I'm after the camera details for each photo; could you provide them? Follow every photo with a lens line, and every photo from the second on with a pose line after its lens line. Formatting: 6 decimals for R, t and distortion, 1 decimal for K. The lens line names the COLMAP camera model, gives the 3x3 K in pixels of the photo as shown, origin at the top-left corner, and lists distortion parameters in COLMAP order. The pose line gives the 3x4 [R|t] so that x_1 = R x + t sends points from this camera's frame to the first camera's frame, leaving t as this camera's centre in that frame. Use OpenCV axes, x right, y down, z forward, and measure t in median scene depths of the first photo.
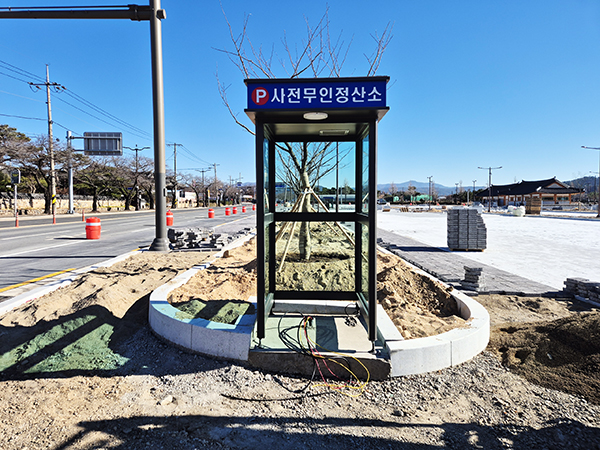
lens RADIAL K [[398.1, 0, 294.6], [0, 398.1, 225.9], [0, 0, 1]] dist [0.093524, -0.086880]
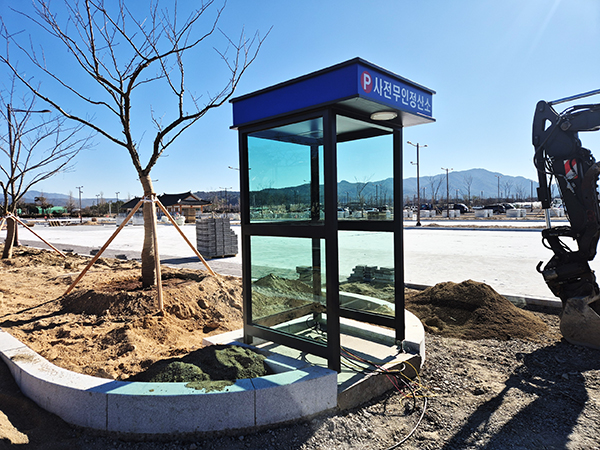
lens RADIAL K [[398.1, 0, 294.6], [0, 398.1, 225.9], [0, 0, 1]] dist [0.093524, -0.086880]
pose [[0.650522, -0.044272, 0.758196, -0.739838], [0.066520, 0.997784, 0.001189, -0.027747], [-0.756569, 0.049662, 0.652025, 0.505110]]
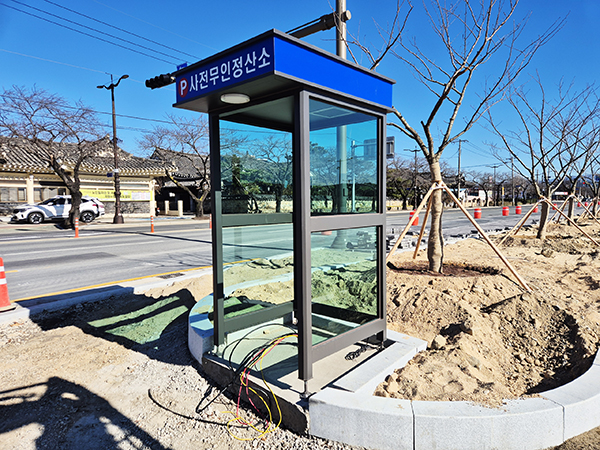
lens RADIAL K [[398.1, 0, 294.6], [0, 398.1, 225.9], [0, 0, 1]] dist [0.093524, -0.086880]
pose [[0.765415, 0.029247, -0.642872, 0.645134], [-0.028454, 0.999528, 0.011595, -0.014522], [0.642908, 0.009418, 0.765886, 0.389909]]
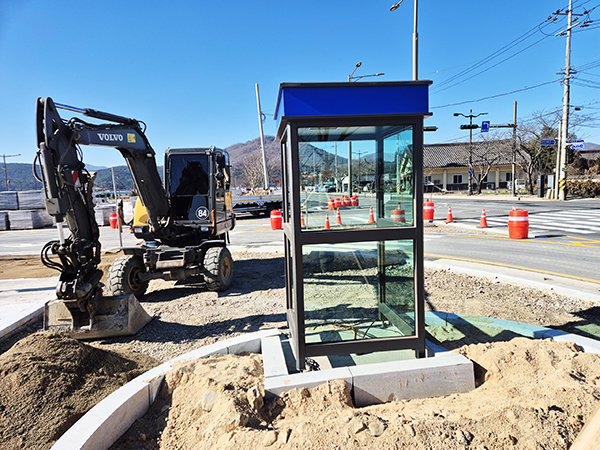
lens RADIAL K [[399.4, 0, 303.1], [0, 399.4, 224.3], [0, 0, 1]] dist [0.069041, -0.045681]
pose [[-0.986204, 0.052106, -0.157121, 0.324897], [0.027828, 0.987845, 0.152932, -0.190614], [0.163180, 0.146449, -0.975666, 2.075399]]
